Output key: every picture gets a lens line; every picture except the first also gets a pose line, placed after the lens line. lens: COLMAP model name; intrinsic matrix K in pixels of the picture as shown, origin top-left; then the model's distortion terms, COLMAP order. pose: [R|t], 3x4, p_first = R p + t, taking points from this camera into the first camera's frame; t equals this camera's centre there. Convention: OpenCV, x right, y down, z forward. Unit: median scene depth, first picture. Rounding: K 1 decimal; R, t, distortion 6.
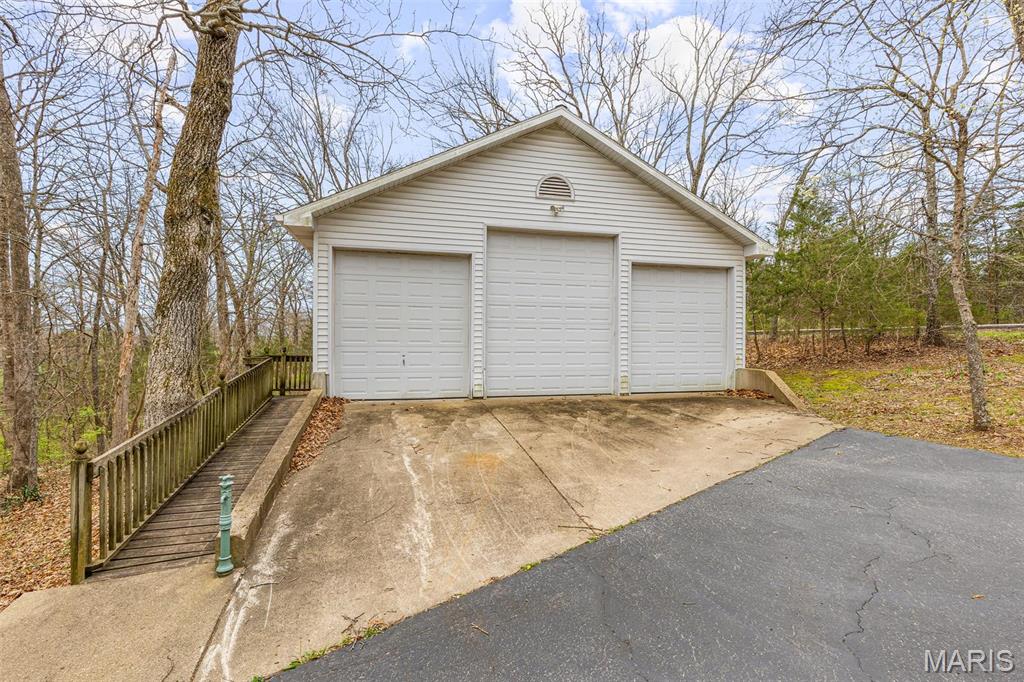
lens RADIAL K [[460.5, 0, 512.0], [0, 460.5, 341.0], [0, 0, 1]] dist [0.002461, -0.000299]
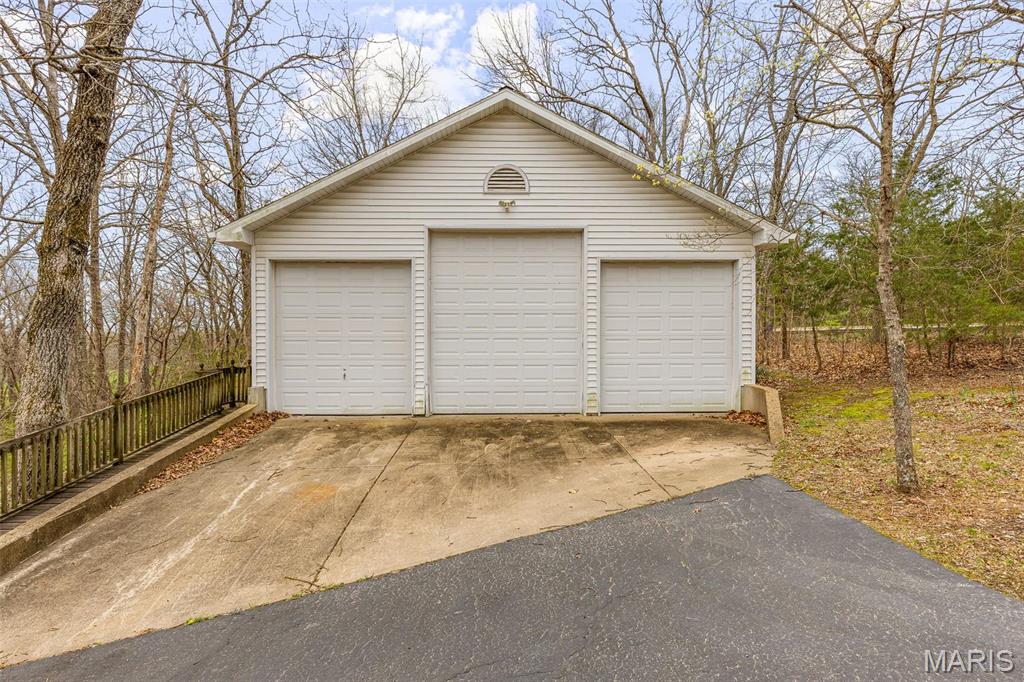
lens RADIAL K [[506.8, 0, 512.0], [0, 506.8, 341.0], [0, 0, 1]] dist [-0.004980, 0.000661]
pose [[0.975995, -0.006863, -0.217683, 0.351650], [0.008739, 0.999933, 0.007657, -0.034040], [0.217616, -0.009375, 0.975989, 0.052859]]
